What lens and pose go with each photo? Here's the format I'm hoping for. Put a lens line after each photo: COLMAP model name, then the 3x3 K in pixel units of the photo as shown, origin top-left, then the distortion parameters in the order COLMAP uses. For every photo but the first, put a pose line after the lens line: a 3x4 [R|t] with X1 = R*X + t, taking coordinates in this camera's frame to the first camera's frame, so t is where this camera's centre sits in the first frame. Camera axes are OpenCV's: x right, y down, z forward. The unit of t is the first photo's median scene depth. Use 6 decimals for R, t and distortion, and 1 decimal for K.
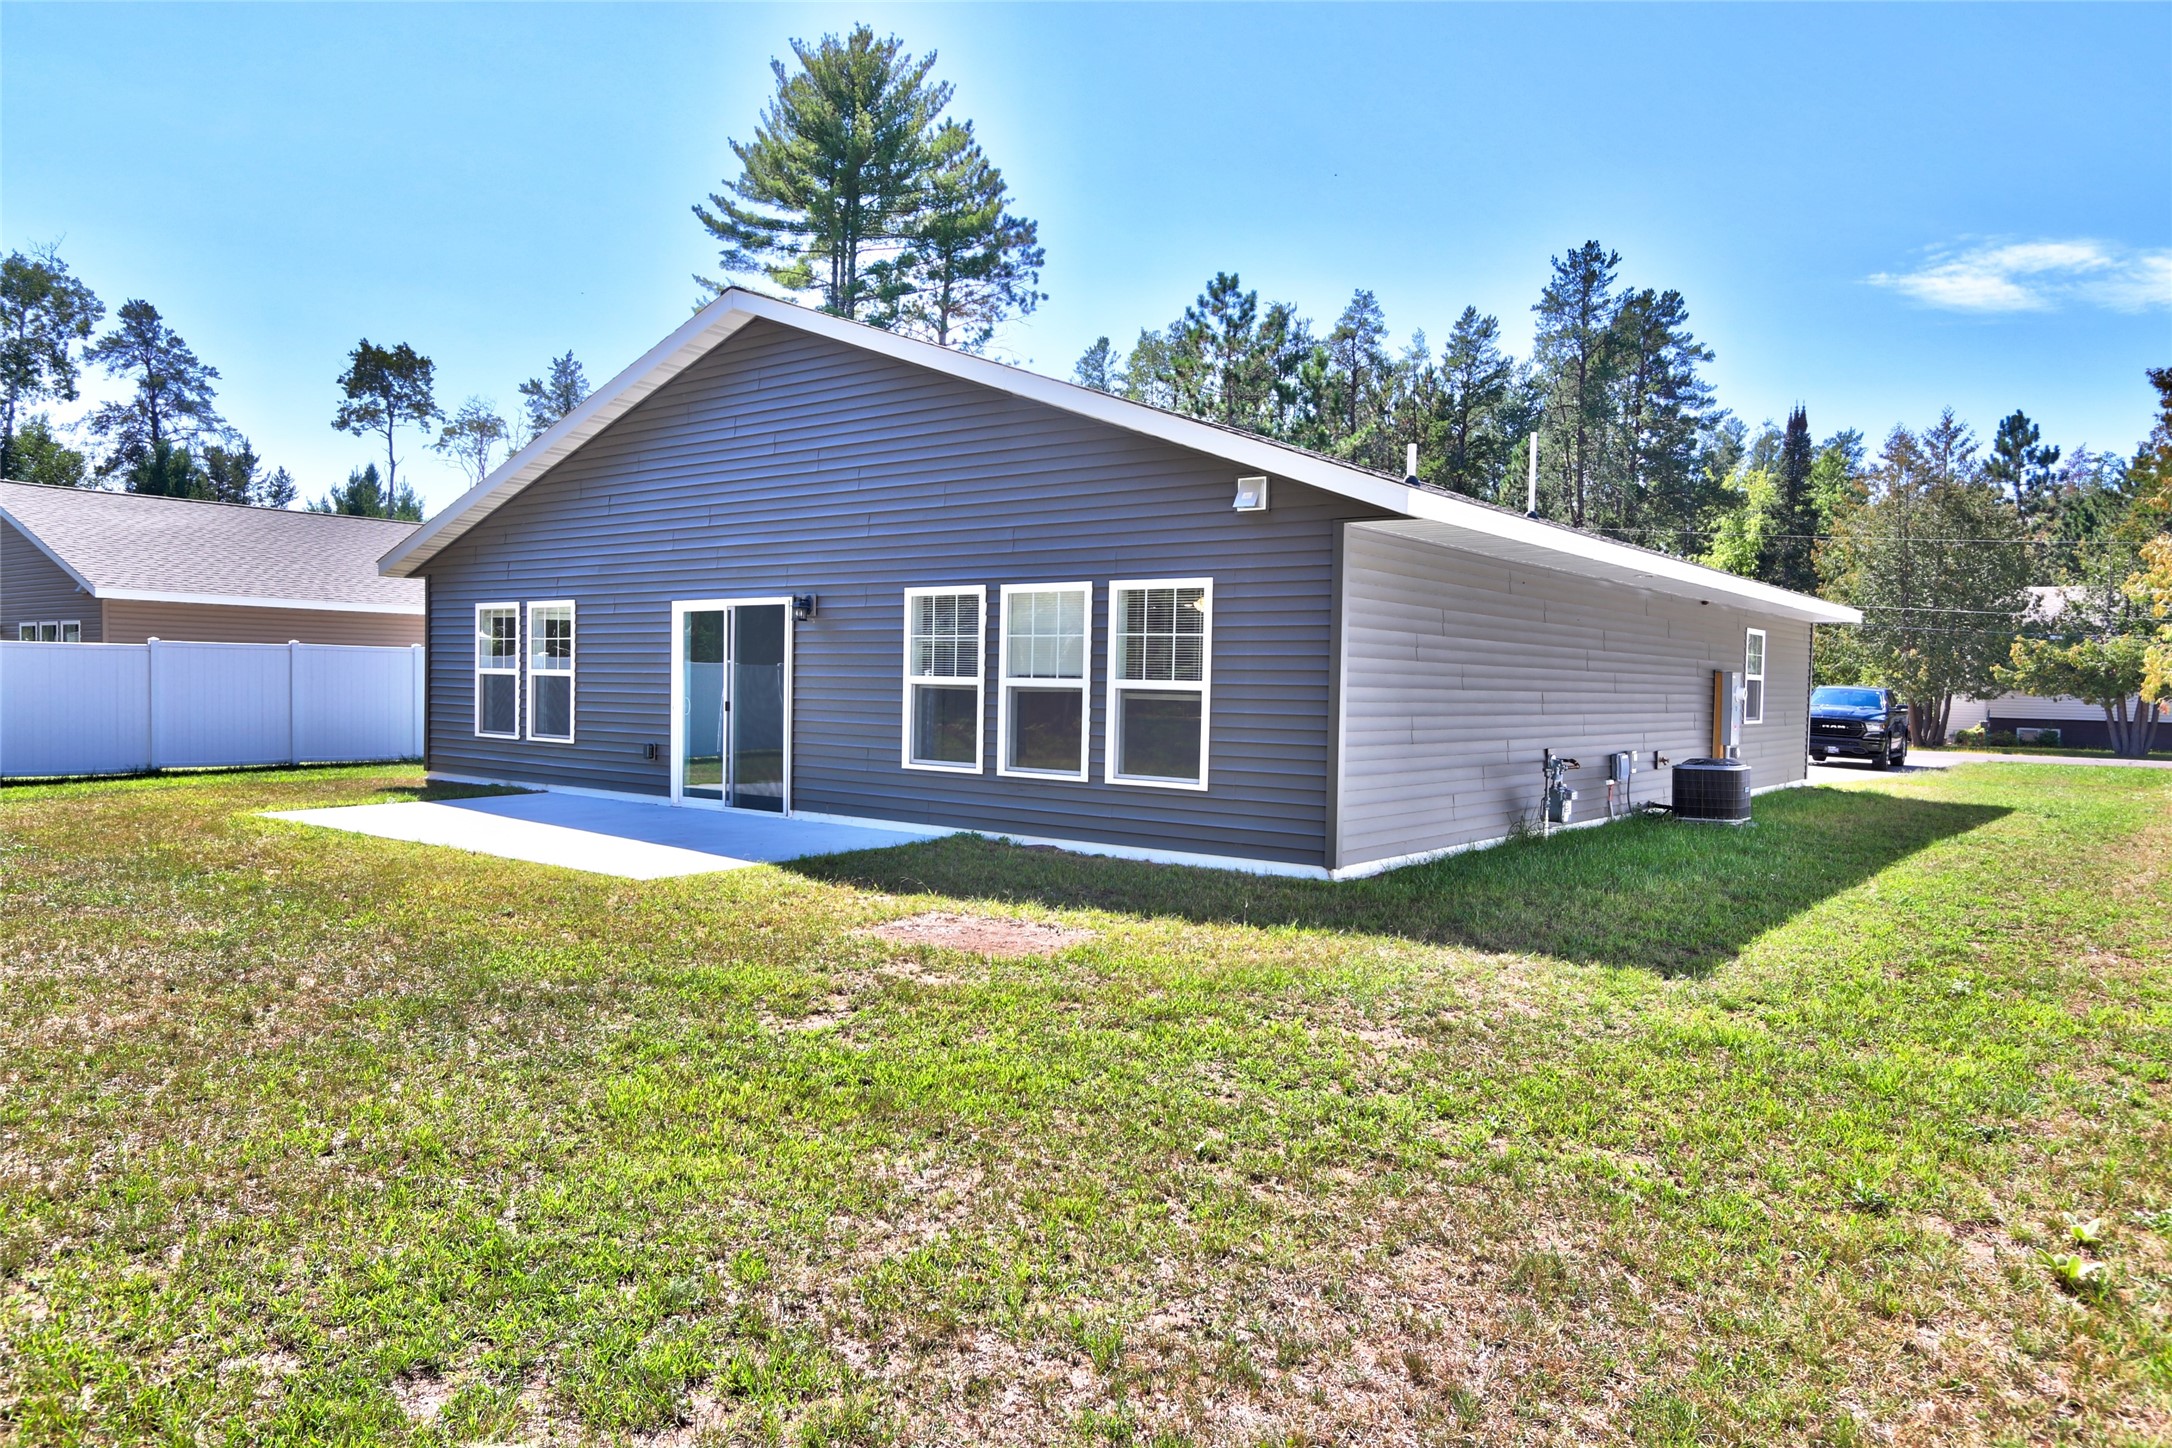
lens RADIAL K [[1508.7, 0, 1086.0], [0, 1508.7, 724.0], [0, 0, 1]] dist [-0.046127, -0.000573]
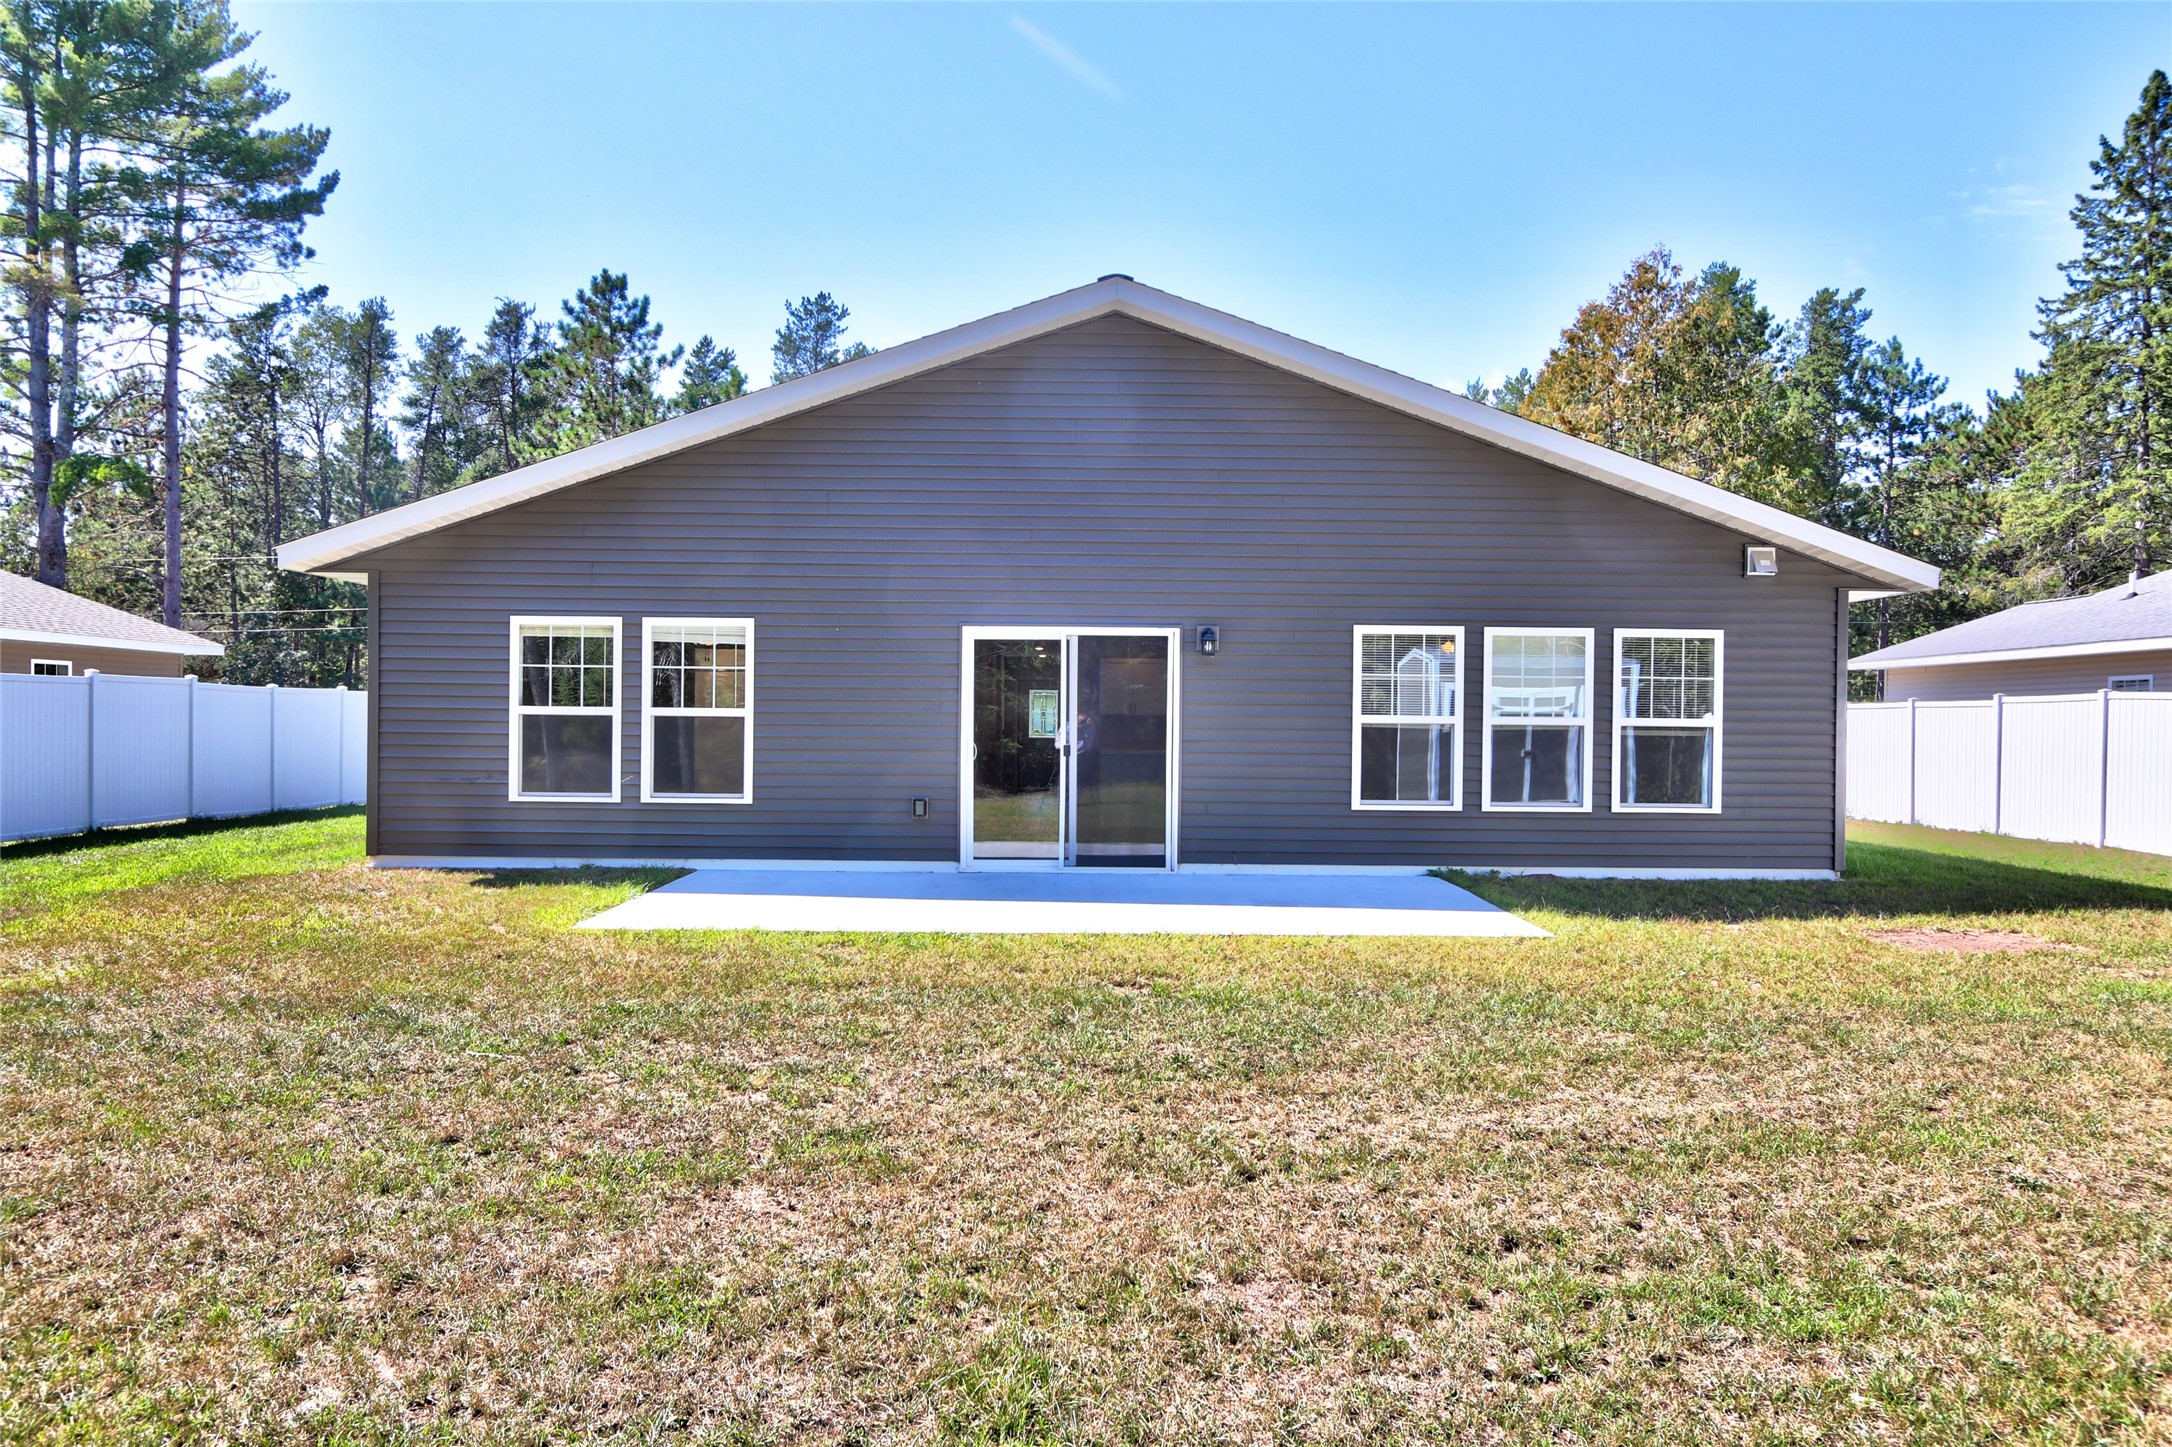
lens RADIAL K [[1443.7, 0, 1086.0], [0, 1443.7, 723.5], [0, 0, 1]] dist [-0.007783, 0.001230]
pose [[0.762556, -0.015980, 0.646724, -0.807553], [0.022902, 0.999735, -0.002301, -0.026733], [-0.646516, 0.016566, 0.762720, 0.375840]]
